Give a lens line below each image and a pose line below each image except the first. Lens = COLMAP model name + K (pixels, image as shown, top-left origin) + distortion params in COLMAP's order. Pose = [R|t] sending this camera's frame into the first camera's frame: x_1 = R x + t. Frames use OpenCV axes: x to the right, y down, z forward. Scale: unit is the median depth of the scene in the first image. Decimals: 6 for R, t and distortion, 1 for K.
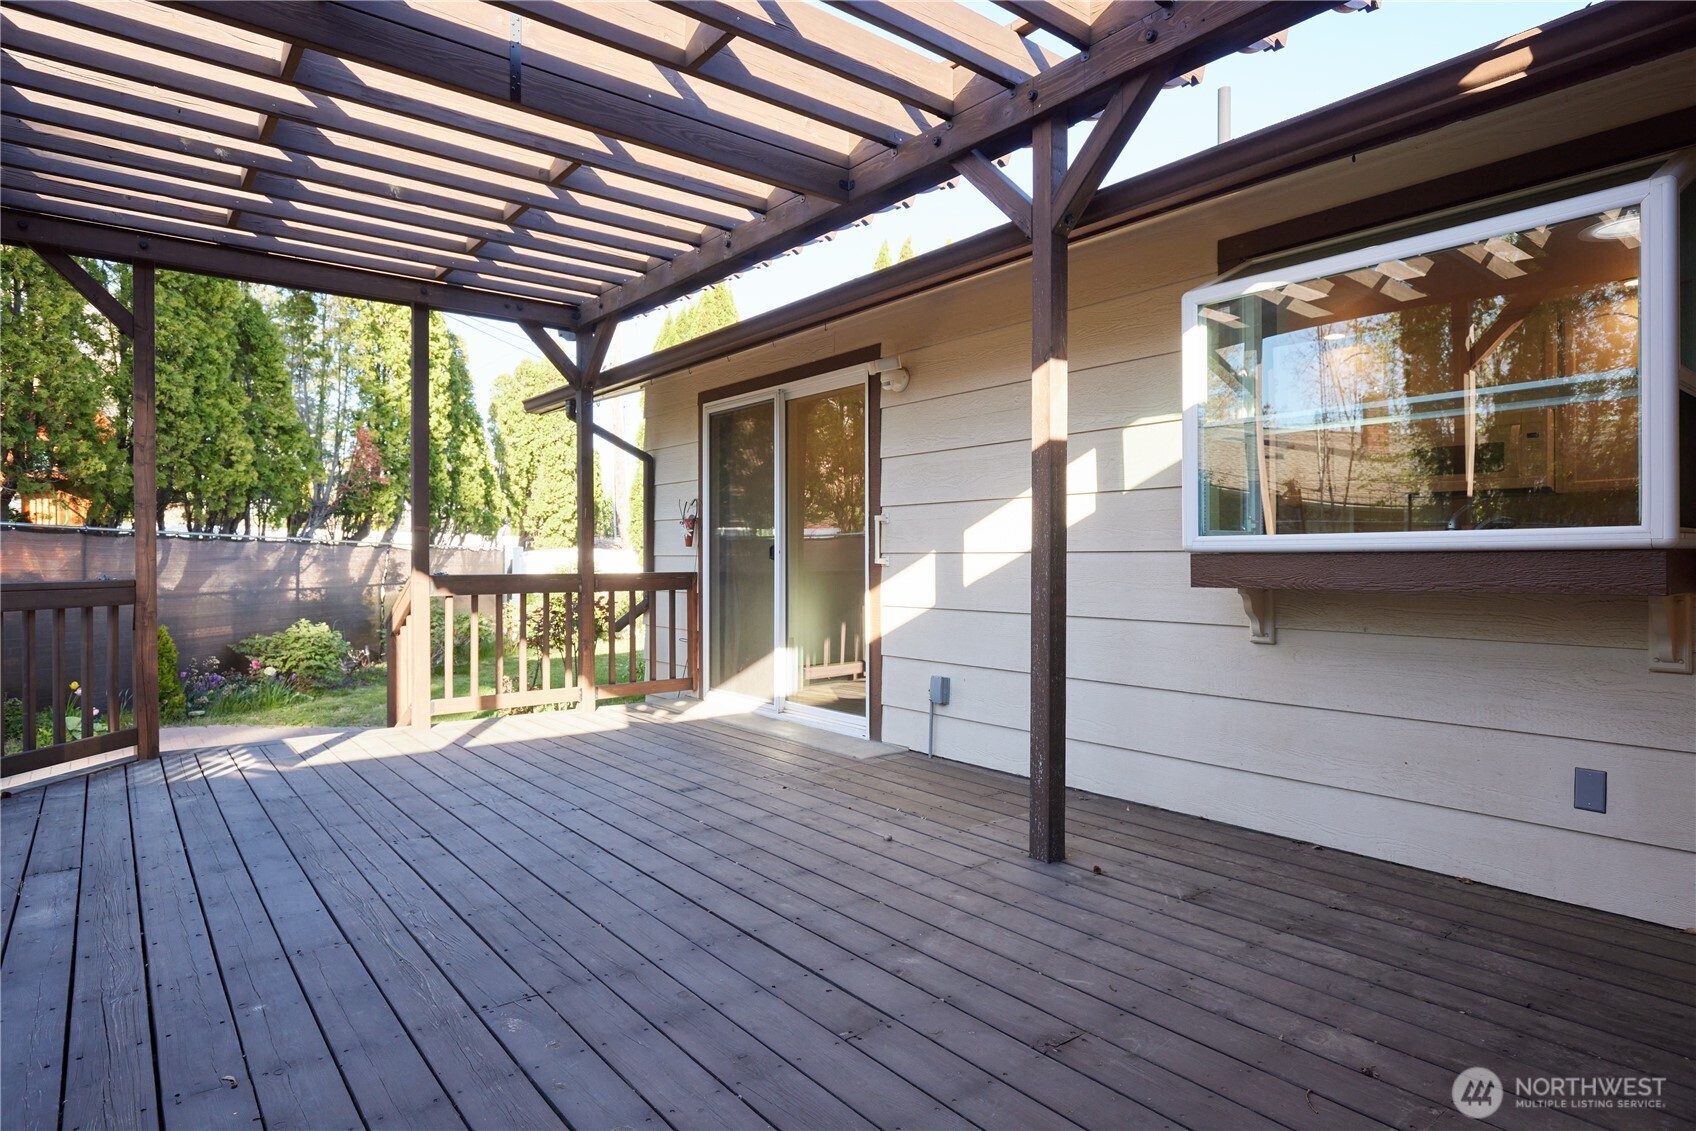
lens RADIAL K [[911.7, 0, 854.3], [0, 911.7, 561.5], [0, 0, 1]] dist [-0.020186, 0.001039]
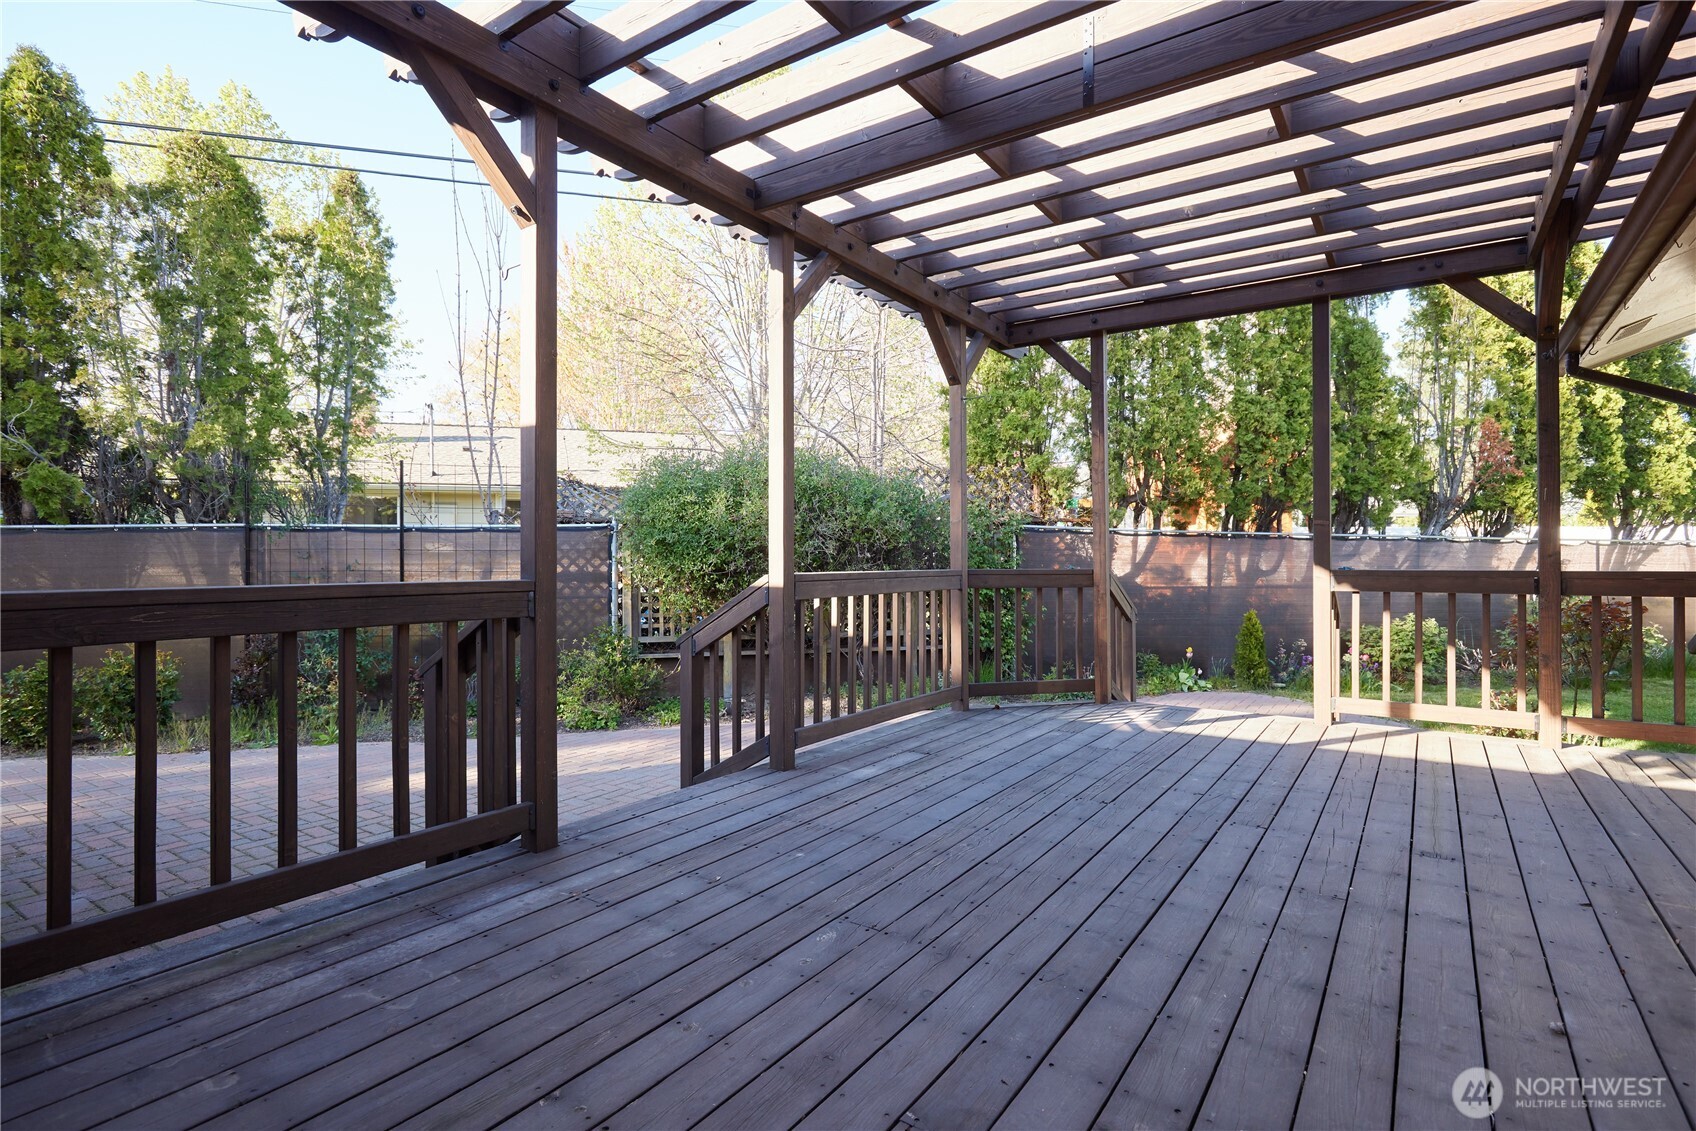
lens RADIAL K [[823.7, 0, 859.0], [0, 823.7, 562.4], [0, 0, 1]] dist [-0.002705, 0.001311]
pose [[0.302743, 0.004729, -0.953060, 0.376995], [-0.001869, 0.999989, 0.004368, 0.007133], [0.953070, 0.000459, 0.302749, 0.398623]]
